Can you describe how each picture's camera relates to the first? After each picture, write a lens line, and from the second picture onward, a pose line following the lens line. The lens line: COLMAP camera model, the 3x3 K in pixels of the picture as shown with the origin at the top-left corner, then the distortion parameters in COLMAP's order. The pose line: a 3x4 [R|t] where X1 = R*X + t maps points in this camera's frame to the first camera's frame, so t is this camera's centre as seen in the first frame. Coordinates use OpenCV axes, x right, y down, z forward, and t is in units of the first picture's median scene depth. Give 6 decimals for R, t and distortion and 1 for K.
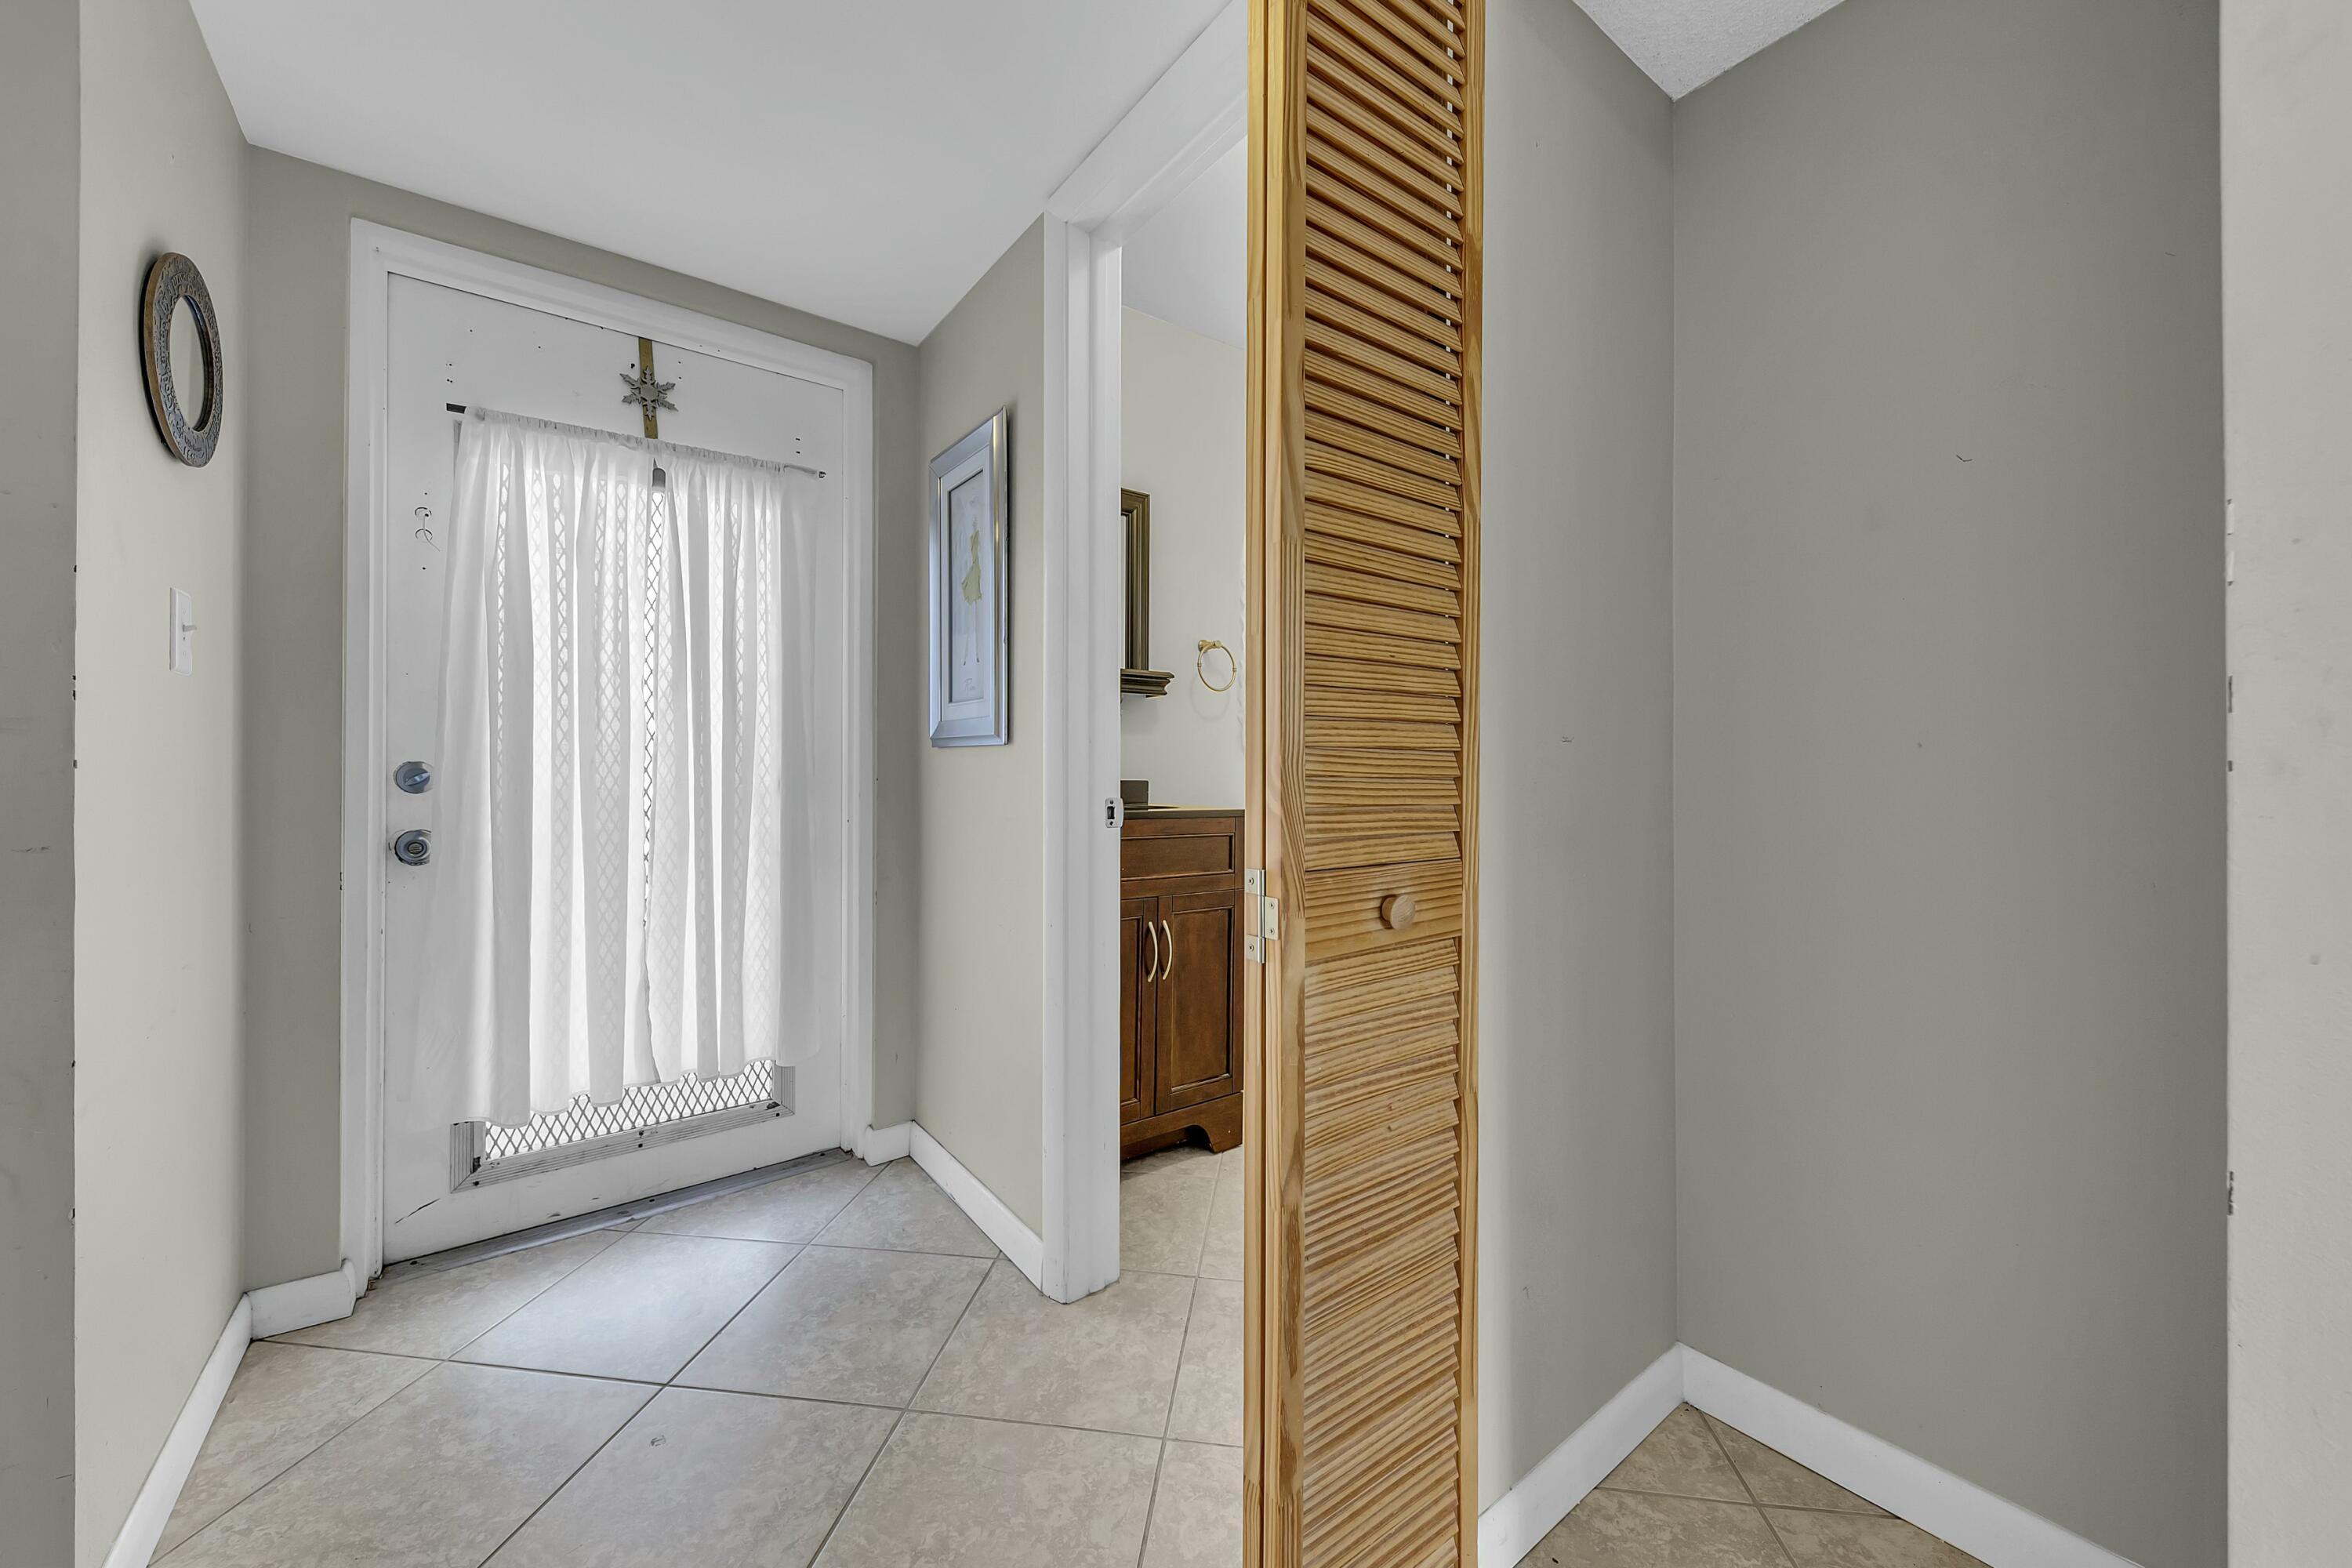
lens RADIAL K [[883.6, 0, 1176.0], [0, 883.6, 784.0], [0, 0, 1]] dist [0.000323, 0.000095]
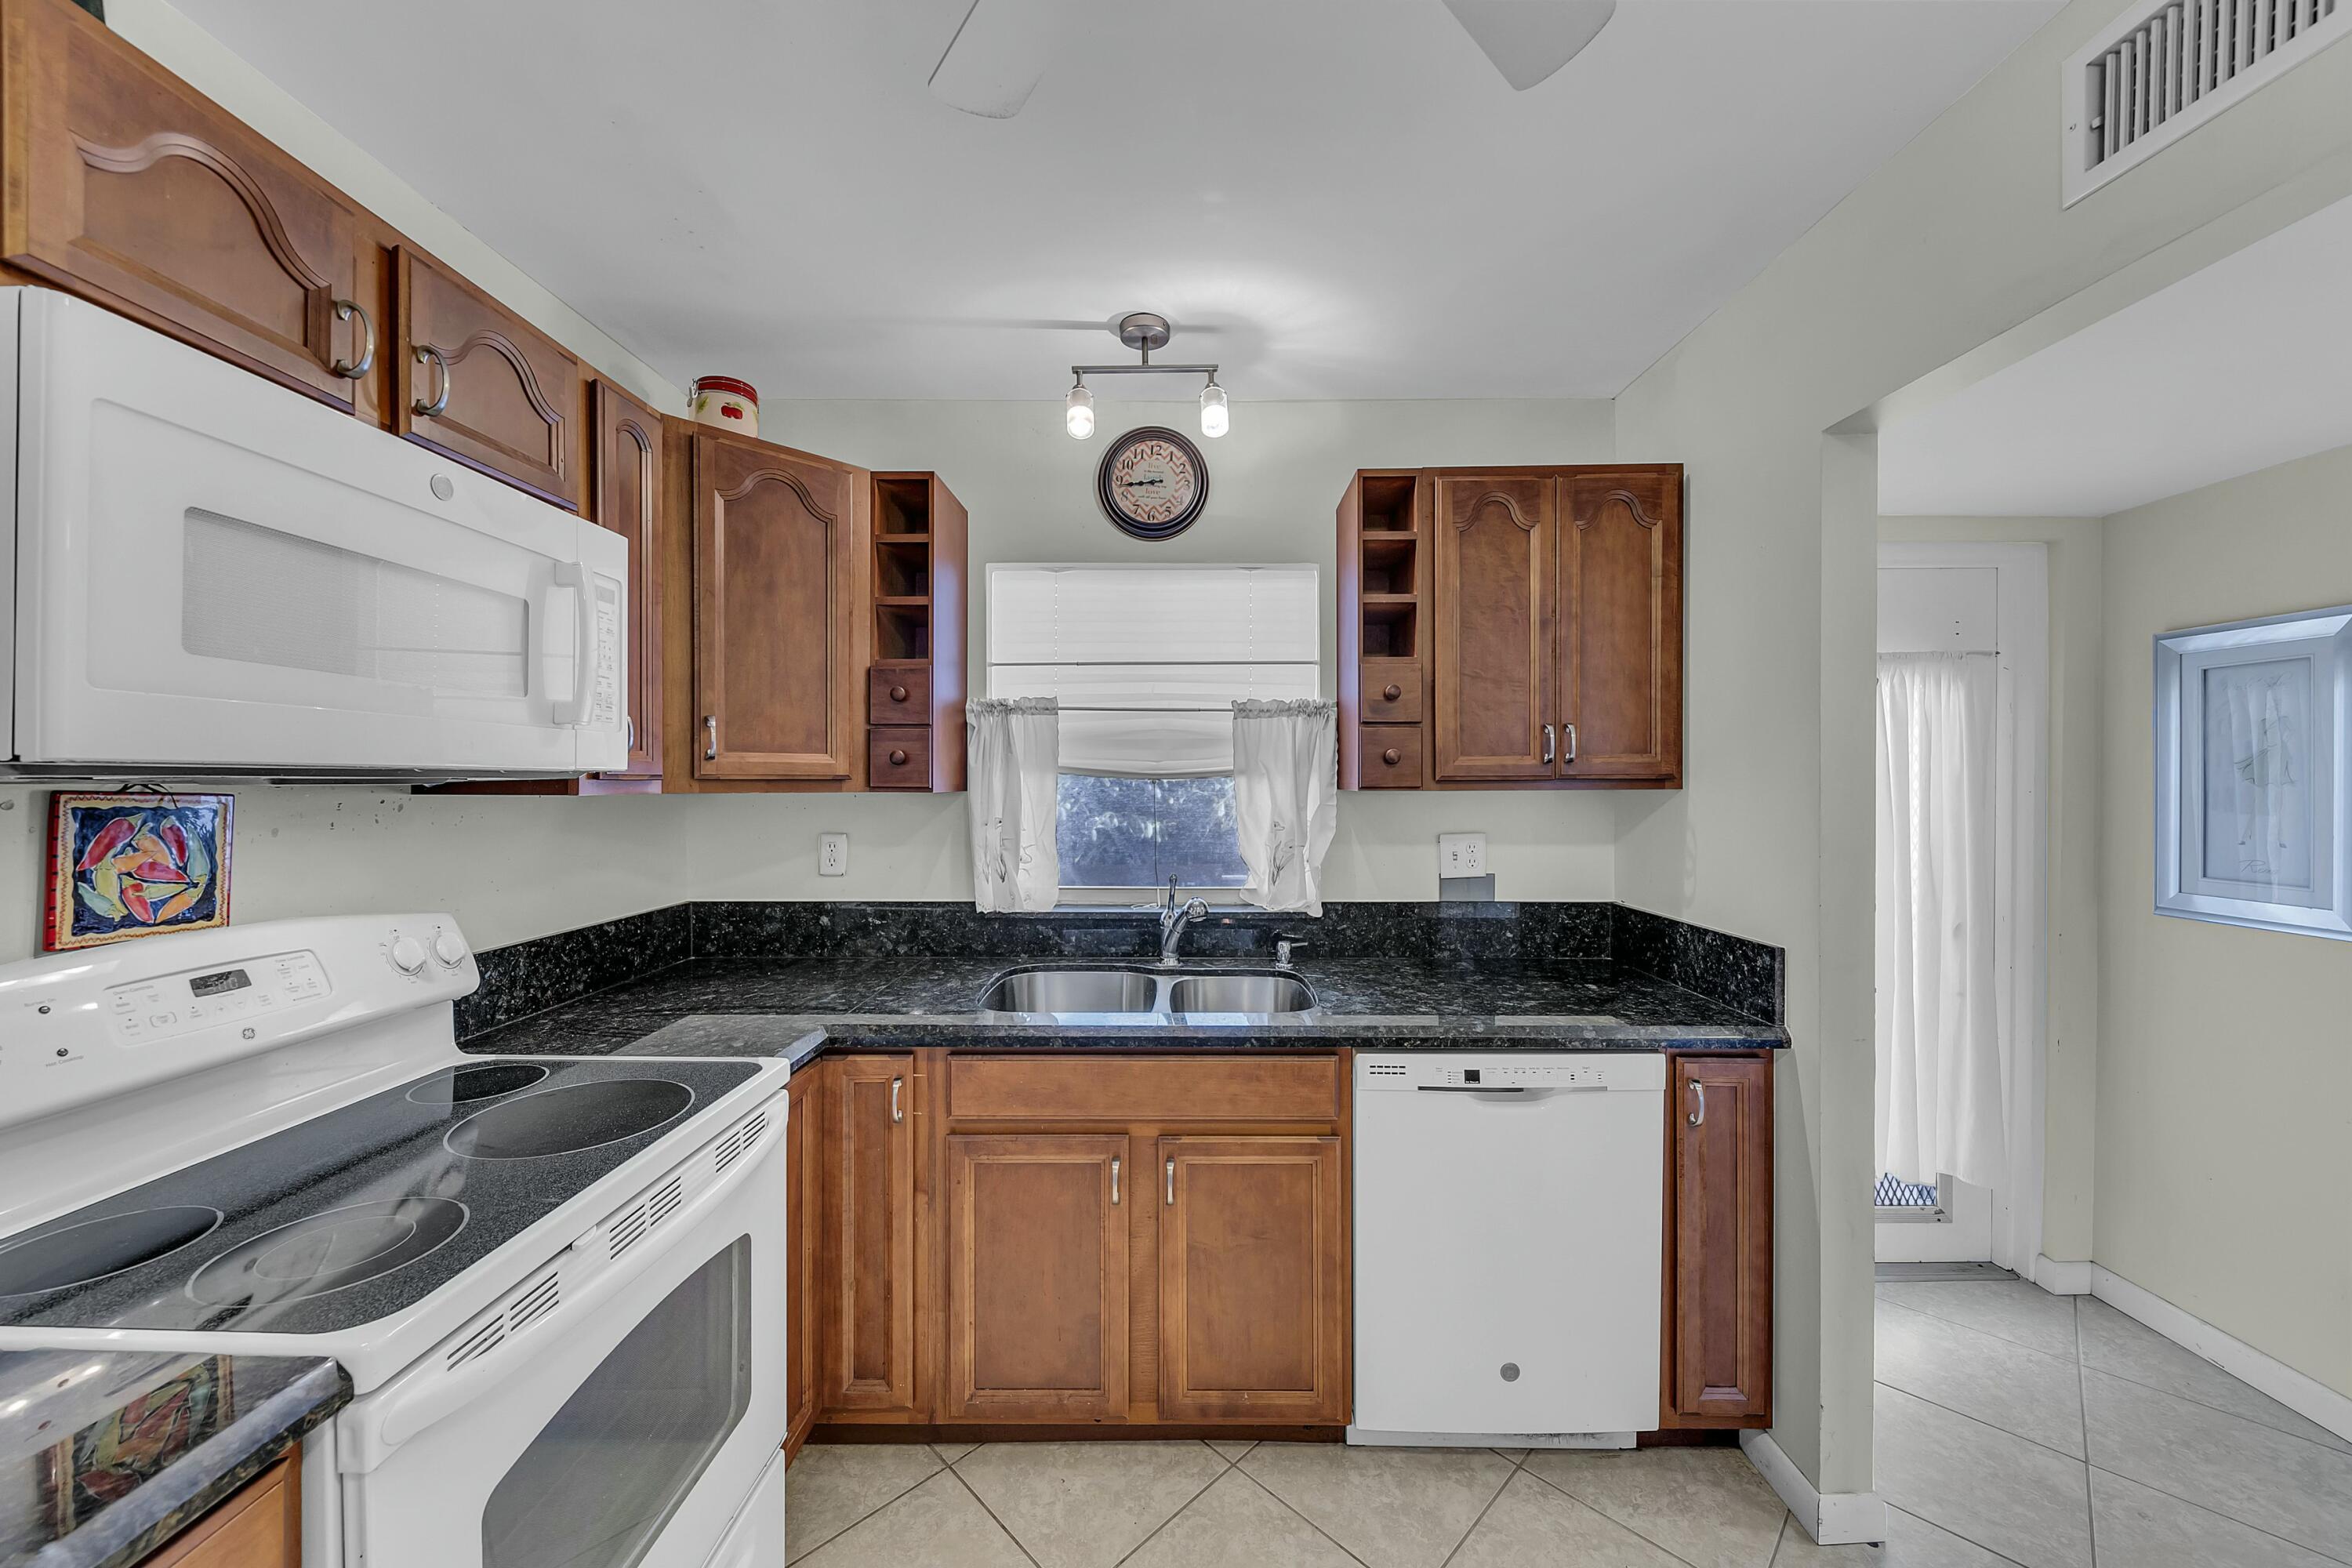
lens RADIAL K [[883.6, 0, 1176.0], [0, 883.6, 784.0], [0, 0, 1]] dist [0.000323, 0.000095]
pose [[0.794404, -0.002387, -0.607385, -0.590780], [-0.000498, 0.999989, -0.004581, -0.195459], [0.607390, 0.003942, 0.794394, -0.547281]]
